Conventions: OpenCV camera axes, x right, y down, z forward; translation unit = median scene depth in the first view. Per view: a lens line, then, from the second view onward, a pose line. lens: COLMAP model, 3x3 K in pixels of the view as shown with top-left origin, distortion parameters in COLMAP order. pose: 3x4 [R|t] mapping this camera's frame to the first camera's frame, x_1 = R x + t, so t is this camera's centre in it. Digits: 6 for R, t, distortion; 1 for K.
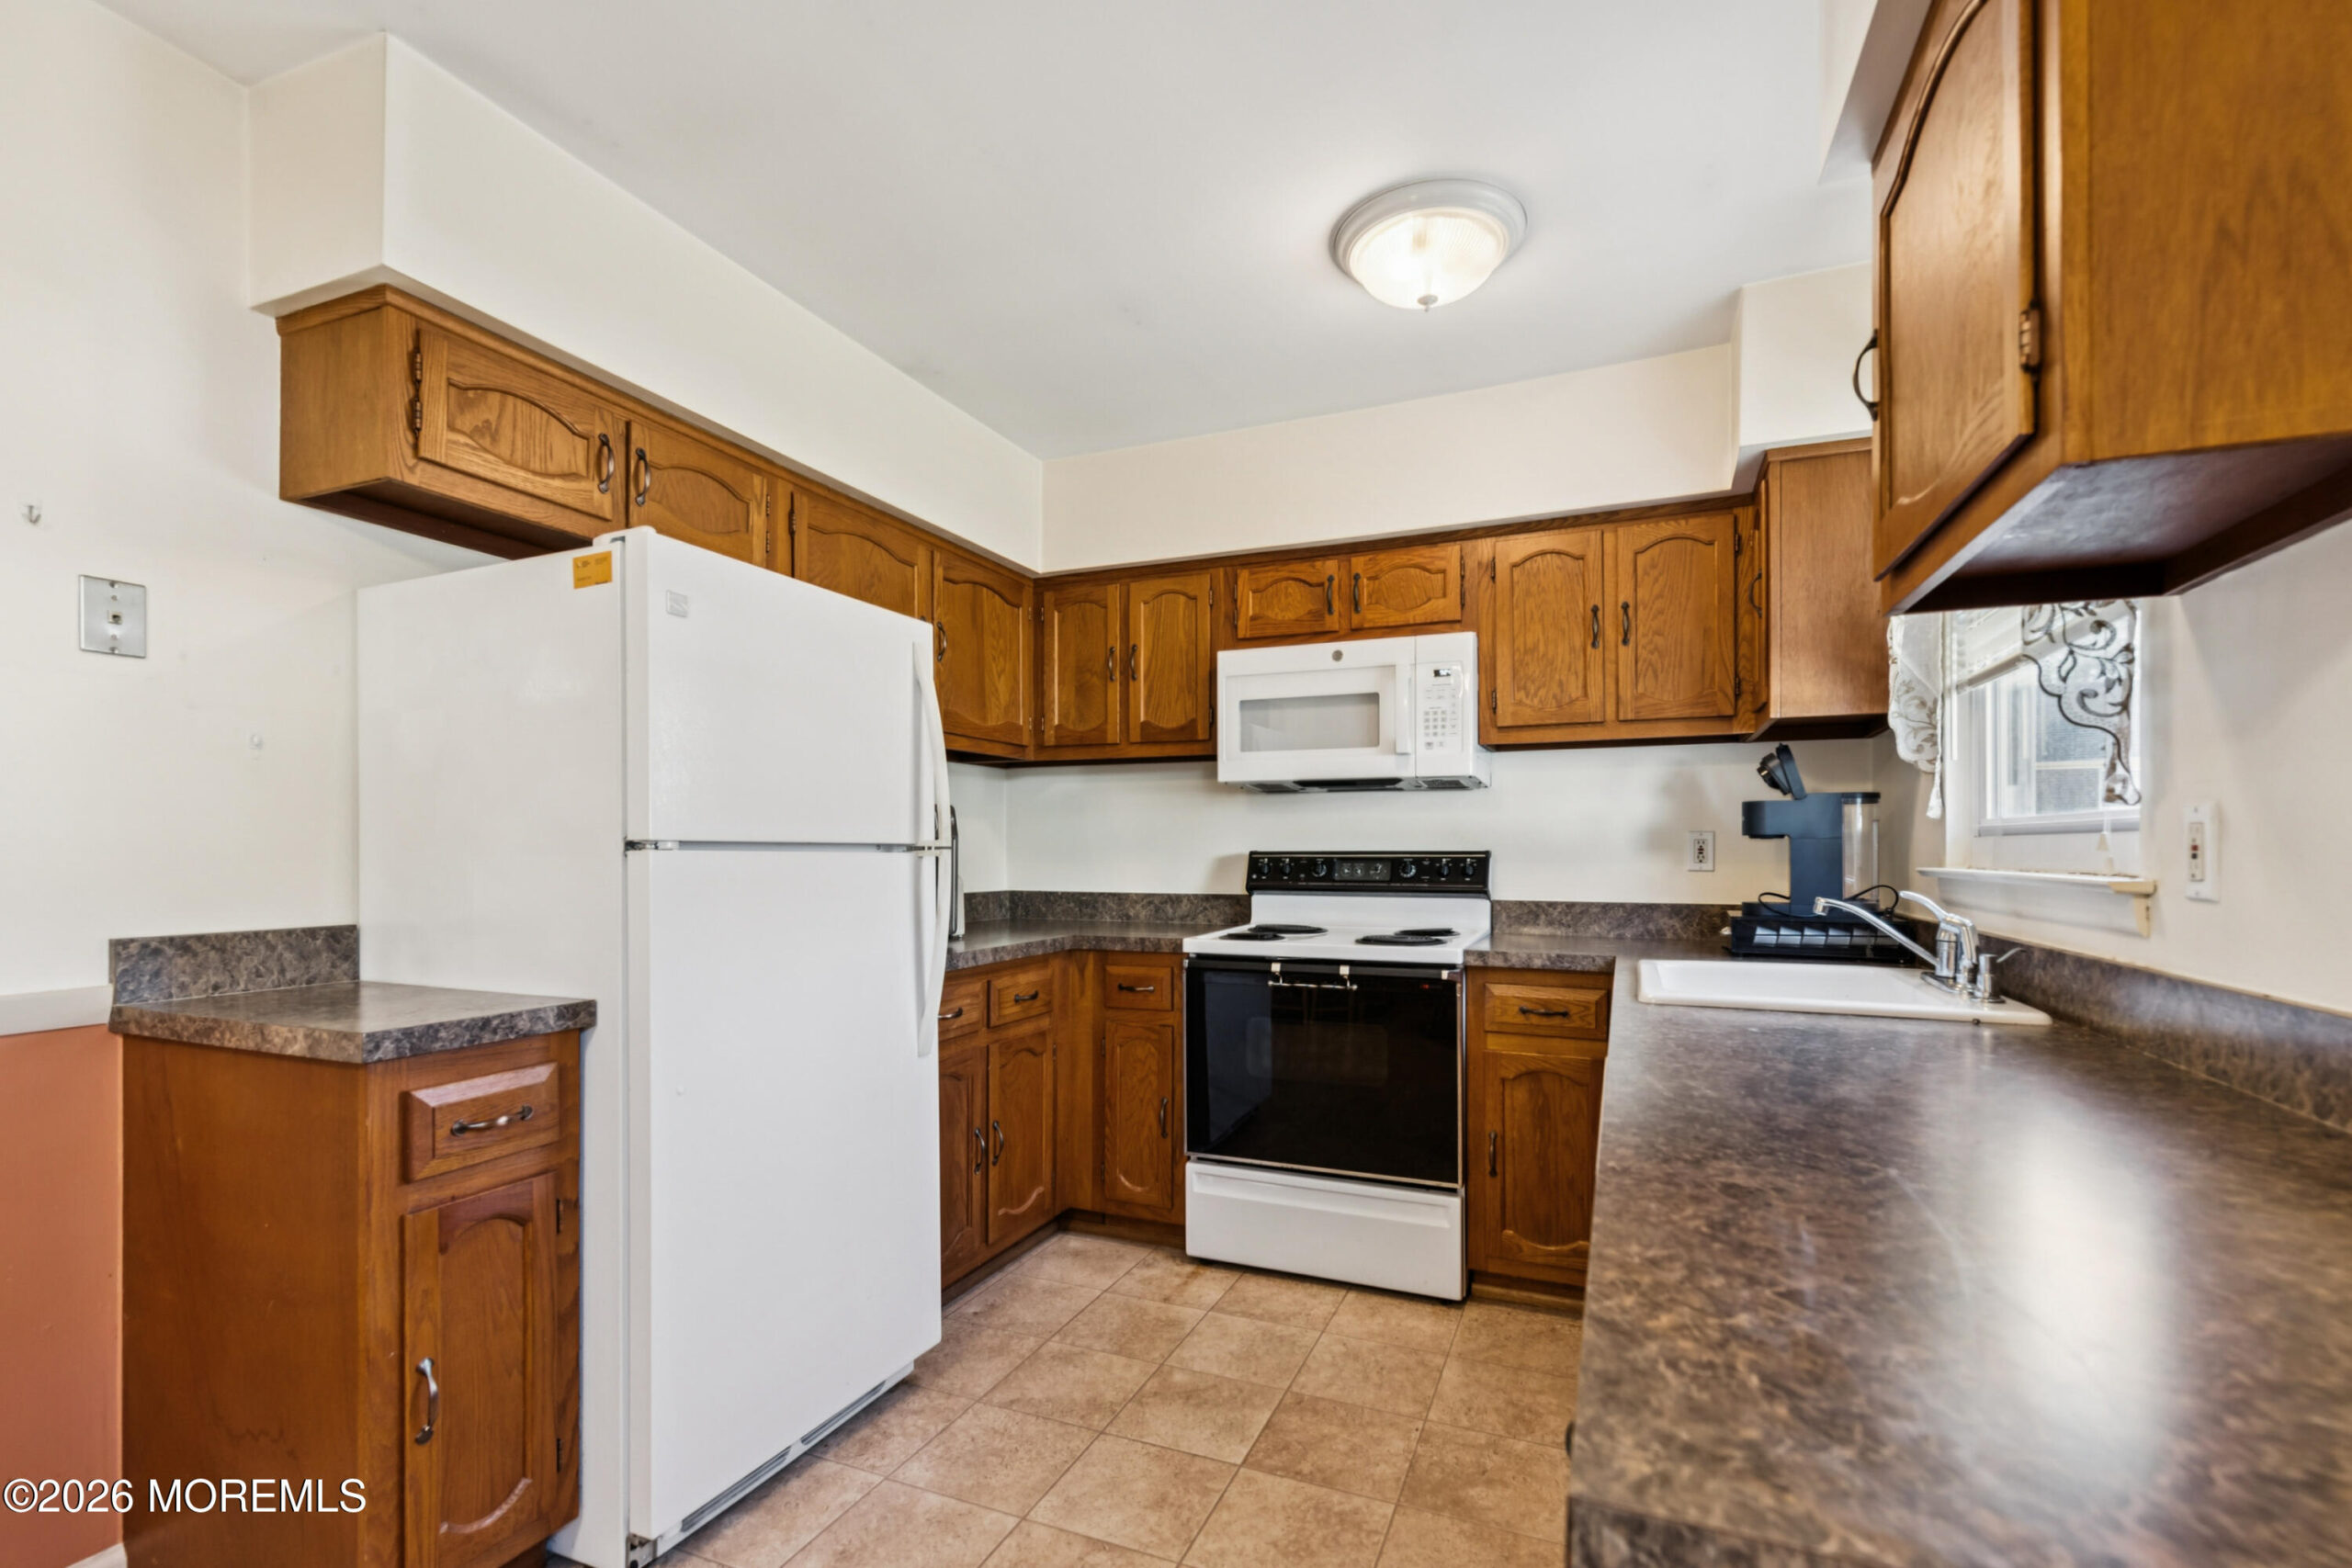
lens RADIAL K [[1035.0, 0, 1179.8], [0, 1035.0, 845.6], [0, 0, 1]] dist [0.000622, 0.000095]
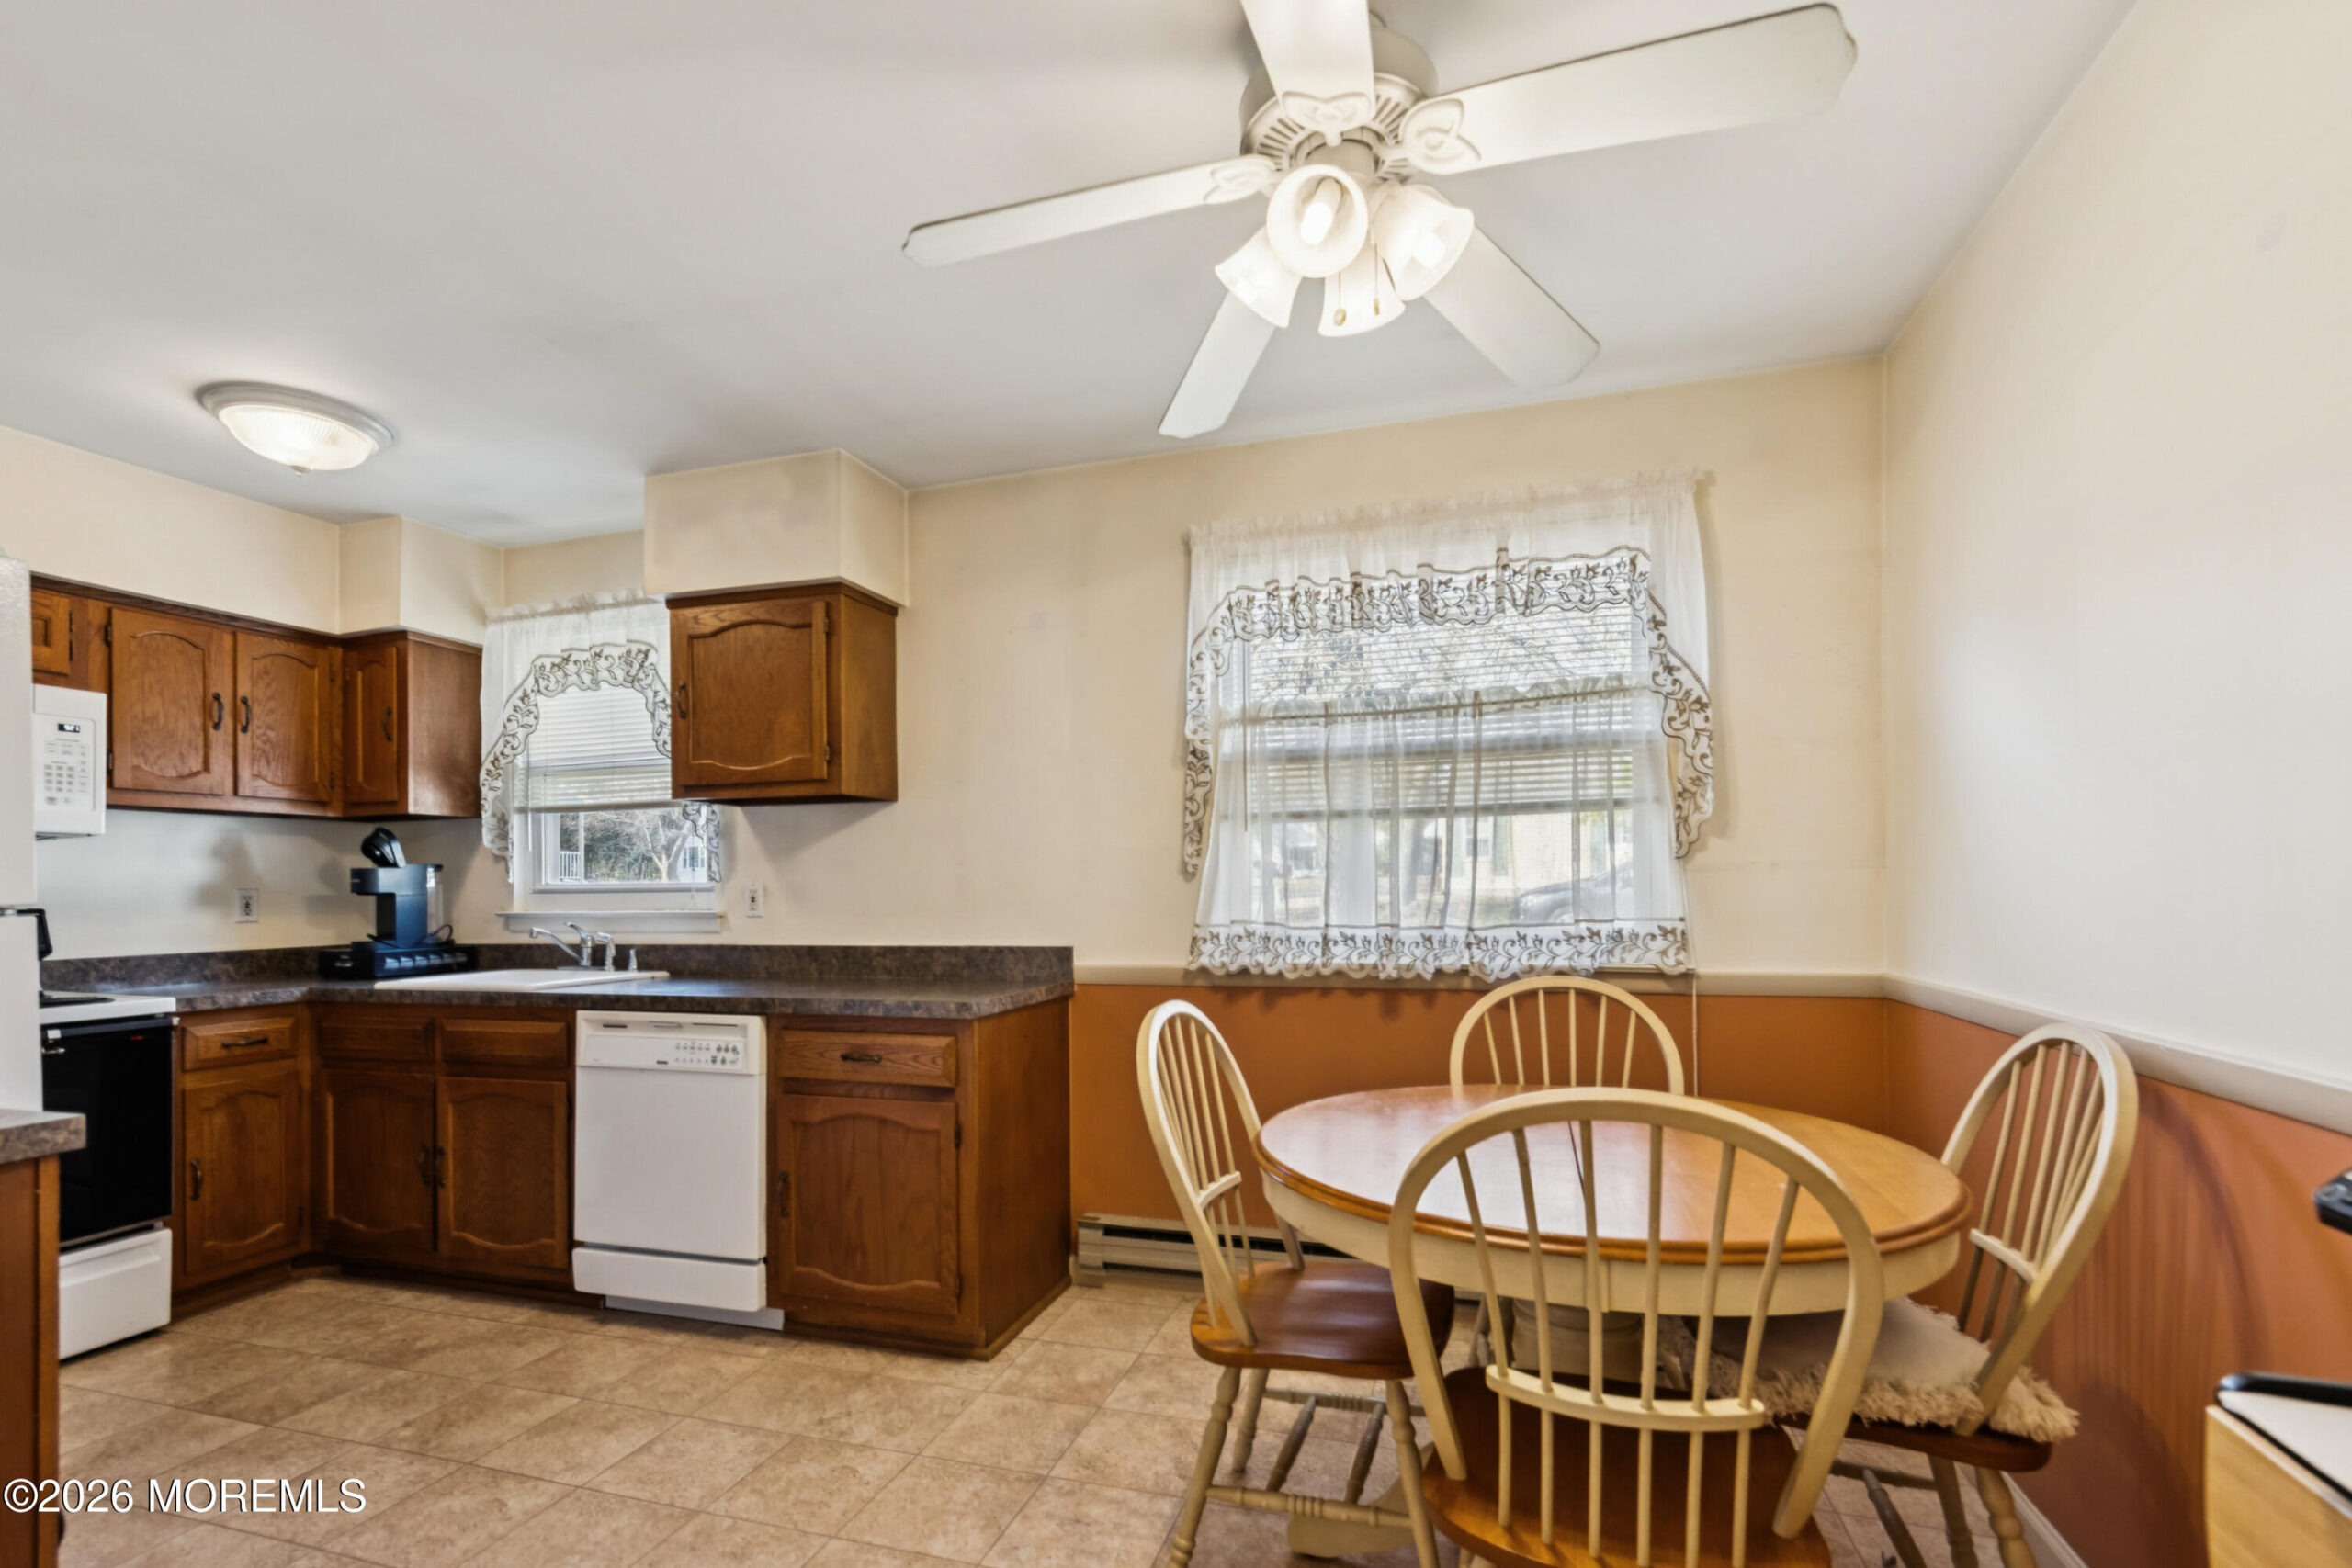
lens RADIAL K [[1068.0, 0, 1173.2], [0, 1068.0, 877.4], [0, 0, 1]] dist [0.001325, 0.000057]
pose [[-0.095823, 0.011089, 0.995337, -0.916181], [0.006851, 0.999922, -0.010480, -0.007789], [-0.995375, 0.005815, -0.095891, 0.057806]]
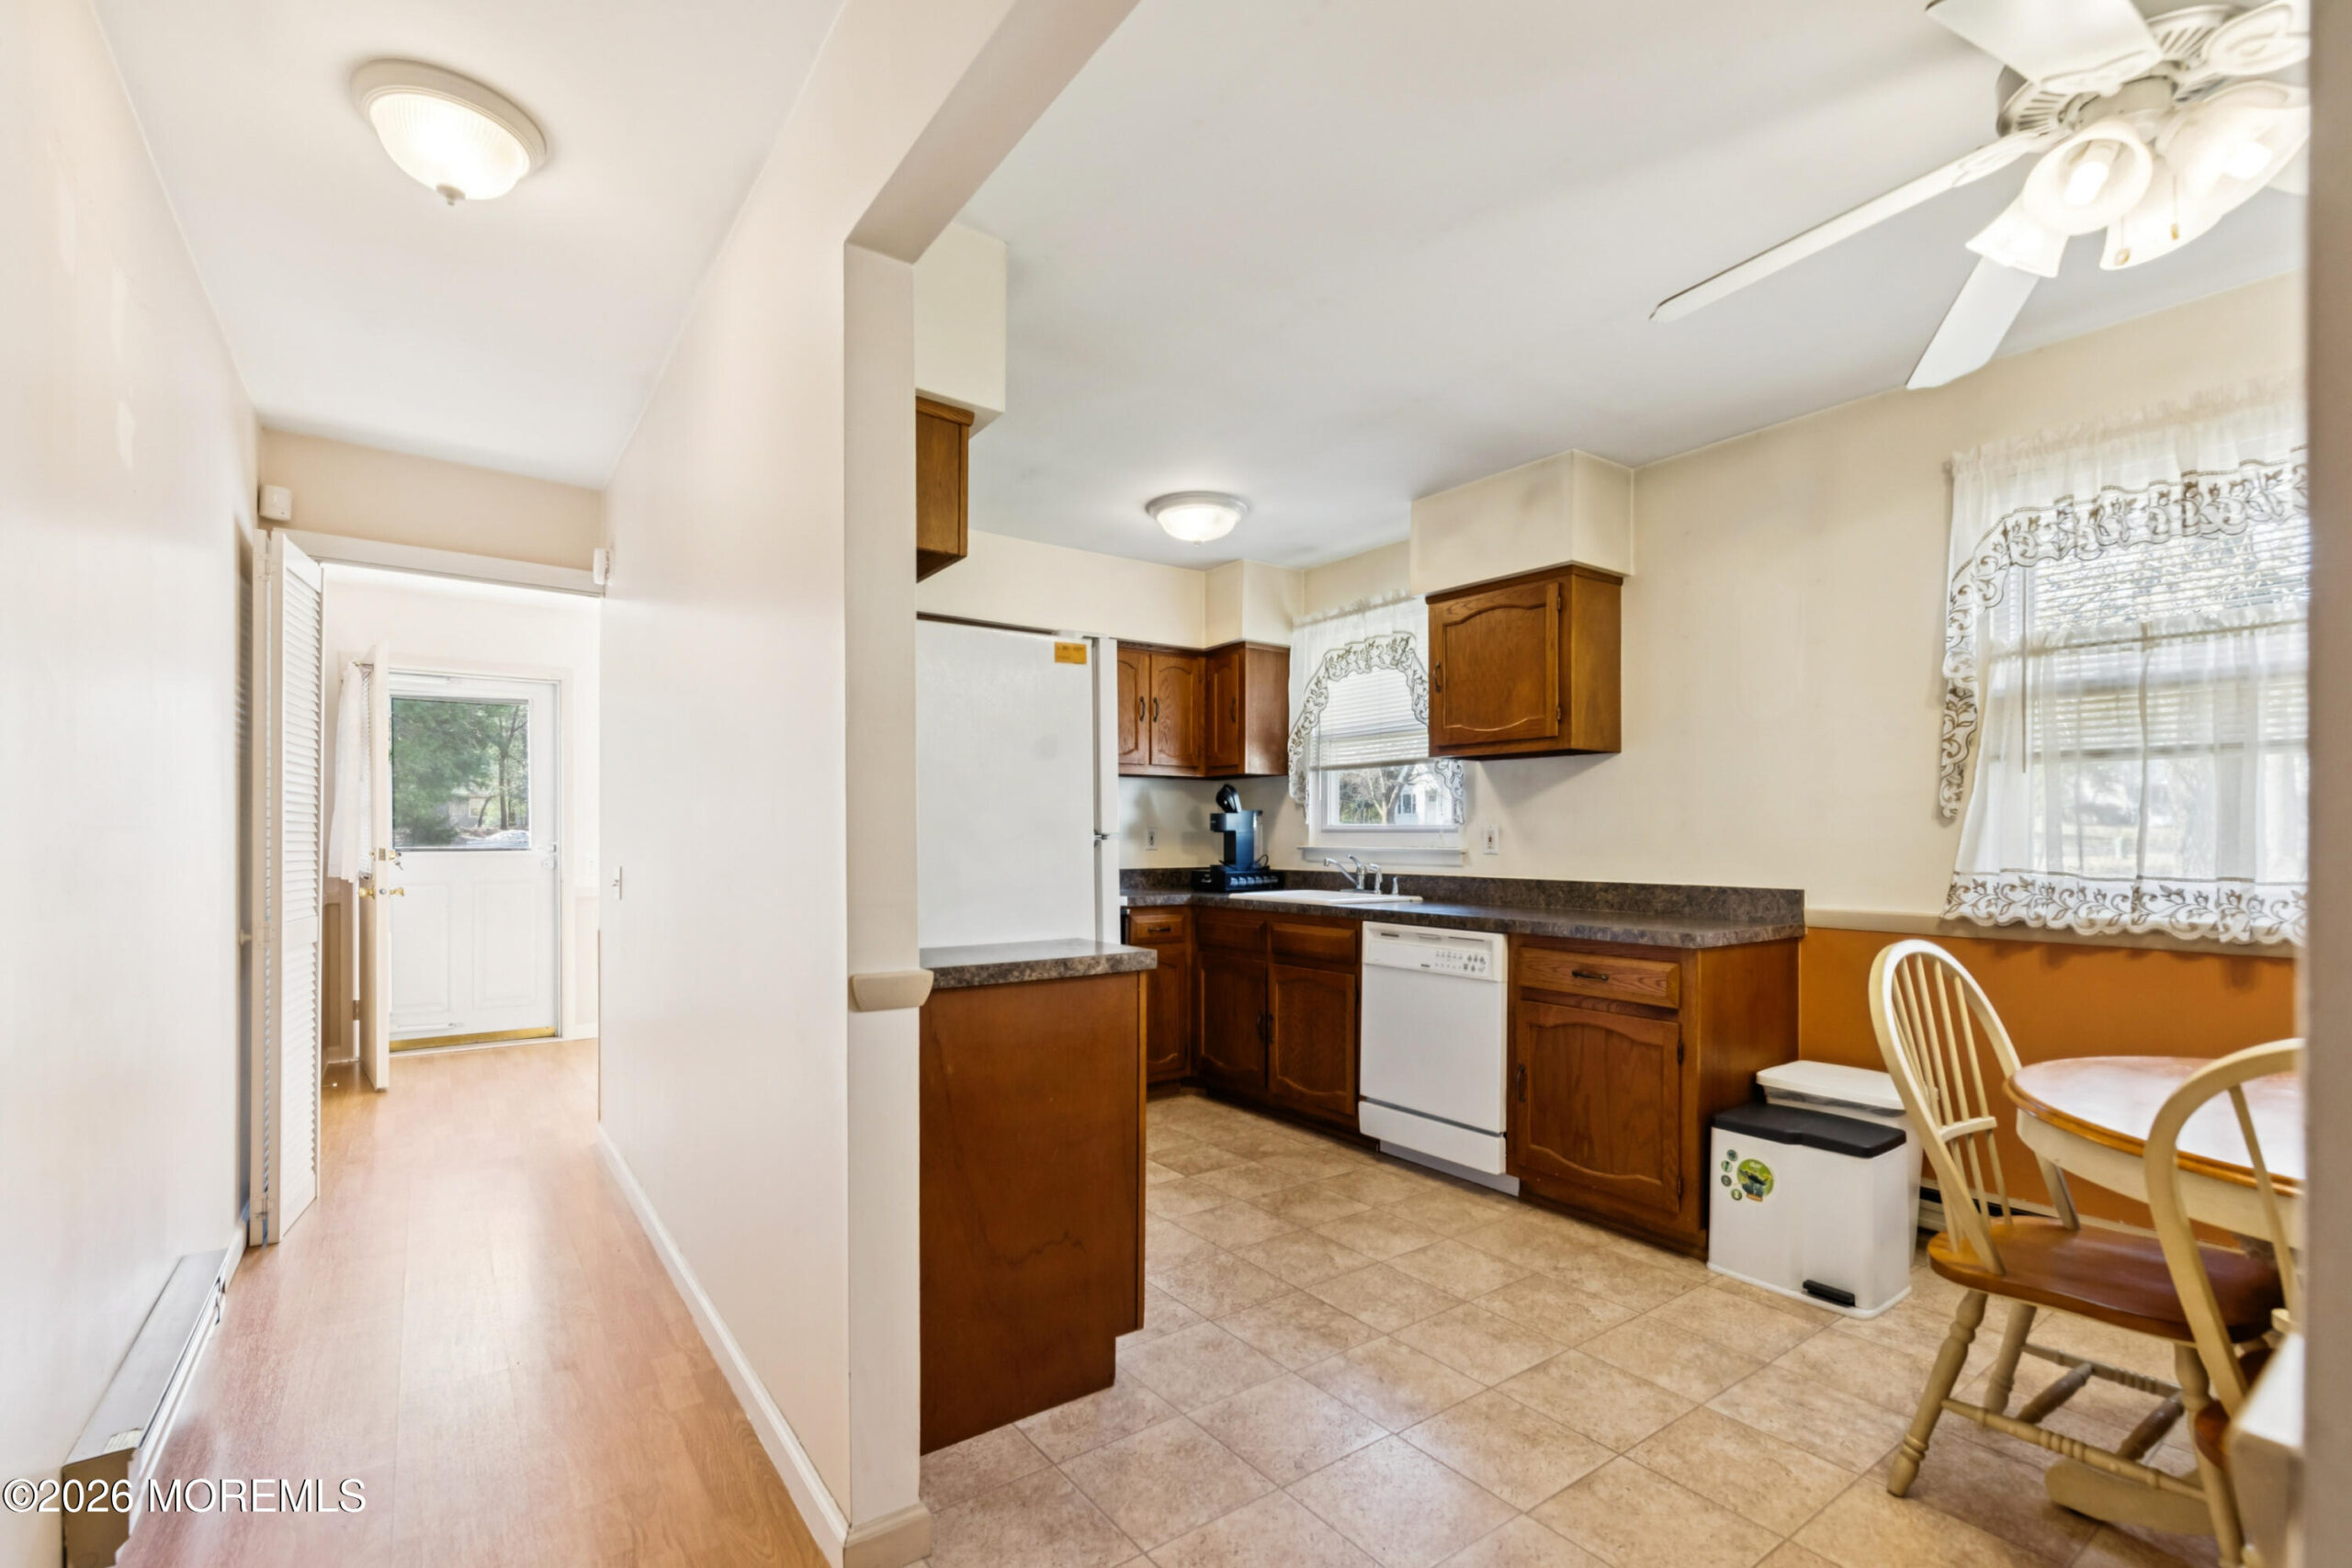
lens RADIAL K [[1038.3, 0, 1167.5], [0, 1038.3, 834.0], [0, 0, 1]] dist [0.000197, -0.000368]
pose [[0.522972, 0.002625, 0.852346, -1.097057], [-0.005643, 0.999984, 0.000383, -0.003647], [-0.852331, -0.005010, 0.522978, 0.054767]]
